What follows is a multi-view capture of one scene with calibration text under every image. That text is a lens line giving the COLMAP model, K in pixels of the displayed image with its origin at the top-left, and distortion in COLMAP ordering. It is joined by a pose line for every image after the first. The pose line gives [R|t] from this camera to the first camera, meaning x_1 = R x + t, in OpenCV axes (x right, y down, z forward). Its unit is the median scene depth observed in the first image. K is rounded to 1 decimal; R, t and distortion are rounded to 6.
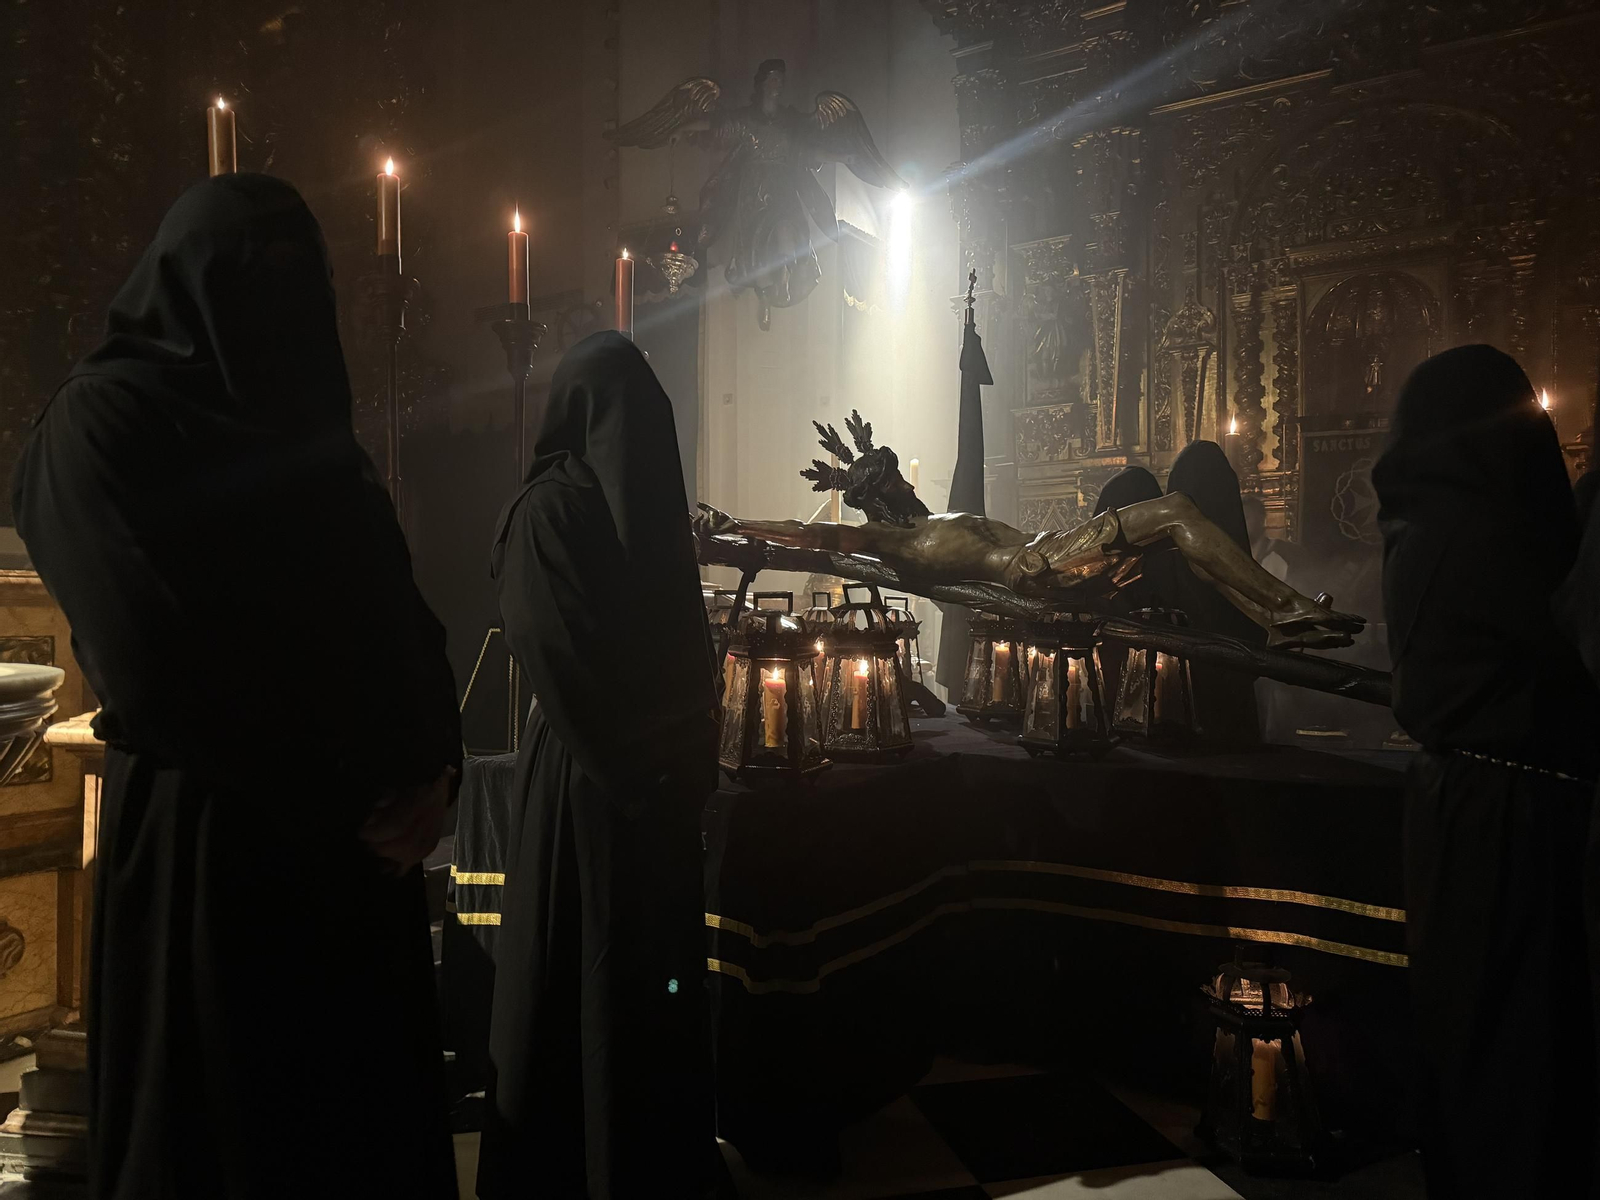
lens RADIAL K [[1112.7, 0, 805.0], [0, 1112.7, 570.6], [0, 0, 1]] dist [0.238999, -0.431485]
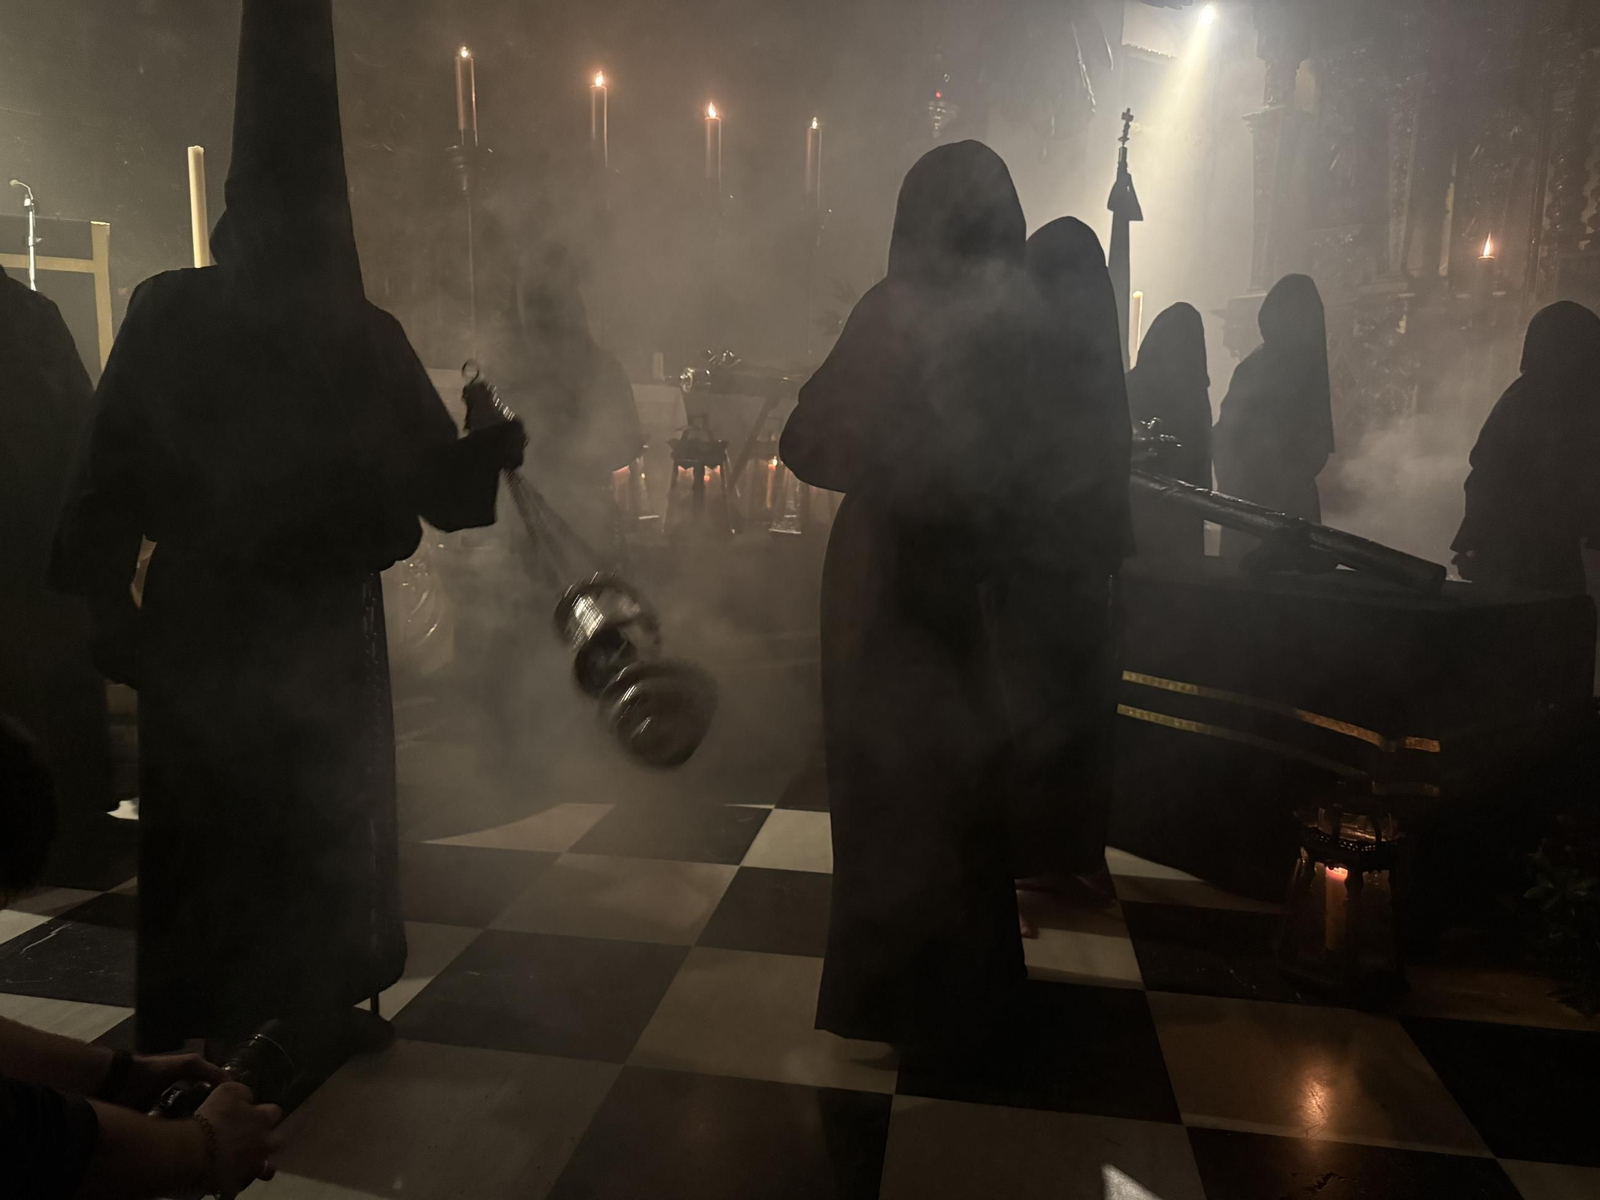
lens RADIAL K [[1115.5, 0, 805.0], [0, 1115.5, 597.0], [0, 0, 1]] dist [-0.003754, -0.013982]
pose [[0.922519, 0.073460, -0.378896, 0.331672], [-0.007245, 0.984843, 0.173299, 0.001055], [0.385884, -0.157126, 0.909068, -0.129575]]
